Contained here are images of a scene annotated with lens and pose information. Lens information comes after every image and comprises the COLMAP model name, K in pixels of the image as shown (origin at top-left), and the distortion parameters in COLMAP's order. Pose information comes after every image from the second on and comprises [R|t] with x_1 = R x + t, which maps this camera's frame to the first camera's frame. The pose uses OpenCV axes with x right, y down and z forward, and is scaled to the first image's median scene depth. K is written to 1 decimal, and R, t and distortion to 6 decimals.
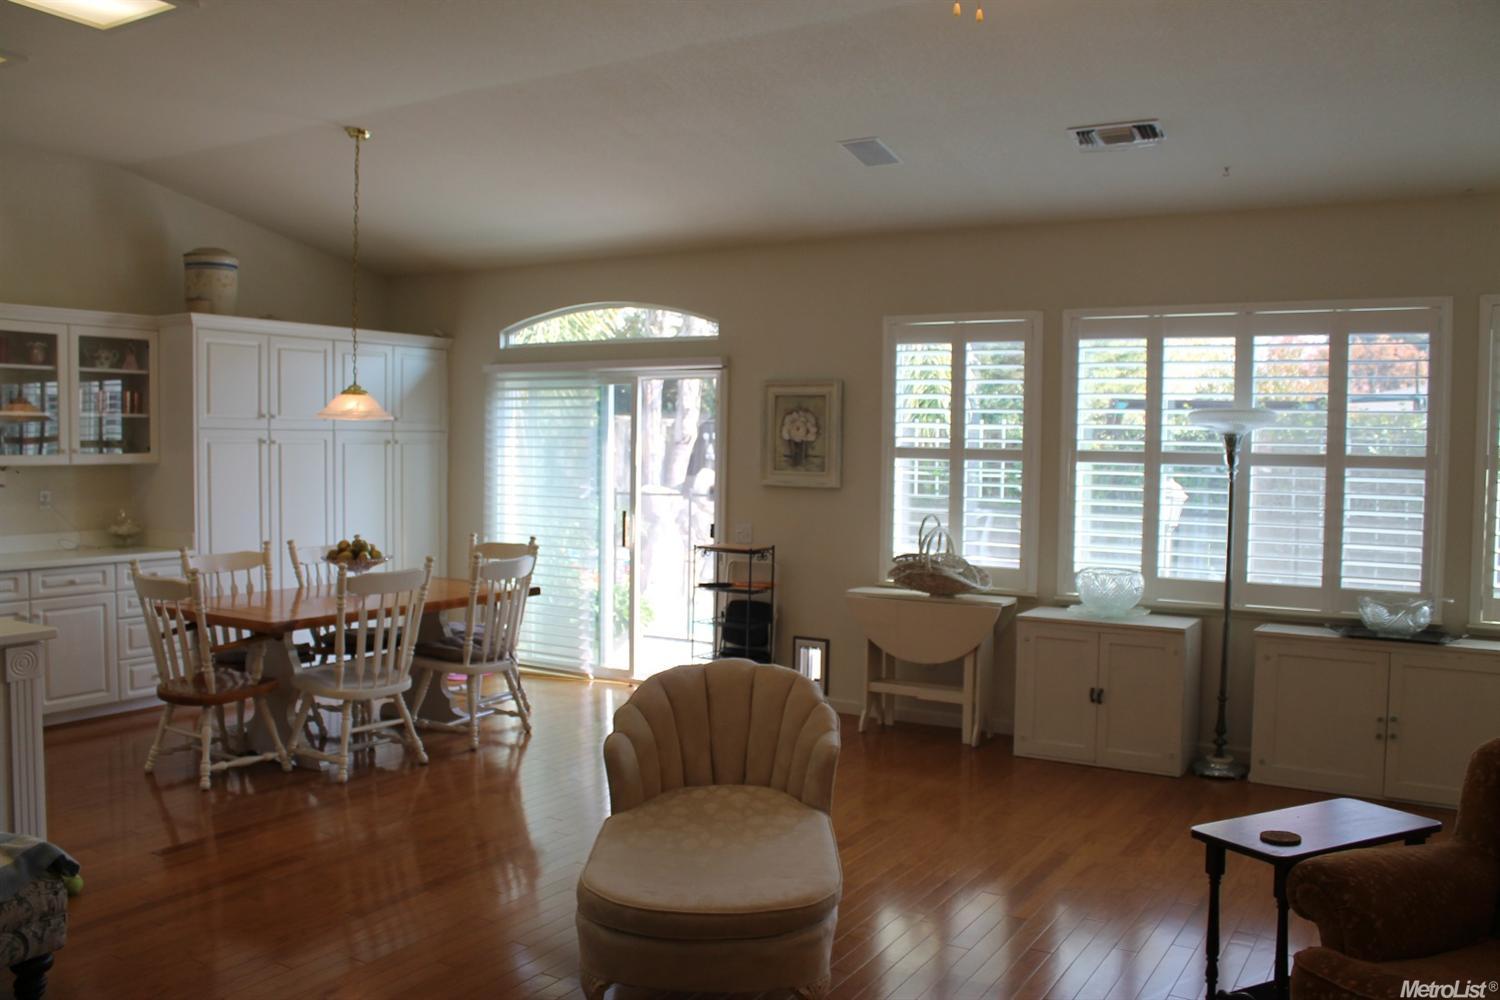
lens RADIAL K [[1251.0, 0, 751.6], [0, 1251.0, 499.7], [0, 0, 1]] dist [-0.147938, 0.098794]
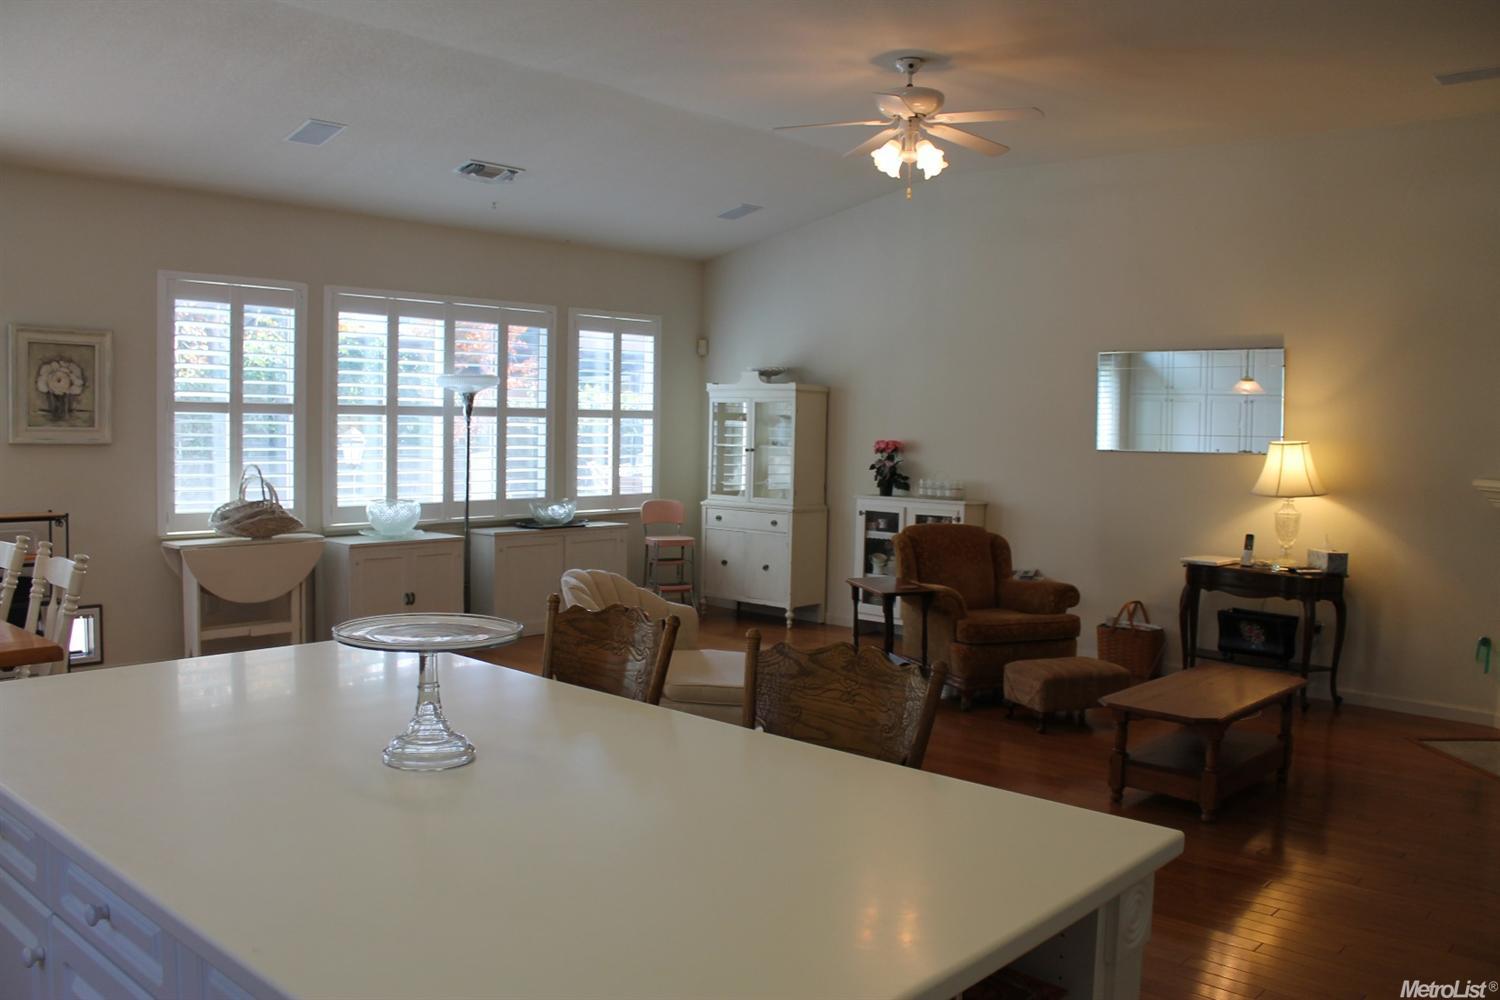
lens RADIAL K [[1251.0, 0, 746.6], [0, 1251.0, 497.5], [0, 0, 1]] dist [-0.147938, 0.098794]
pose [[0.183460, -0.073454, 0.980279, -0.796150], [0.022471, 0.997257, 0.070521, -0.024032], [-0.982770, 0.009090, 0.184607, 0.376179]]
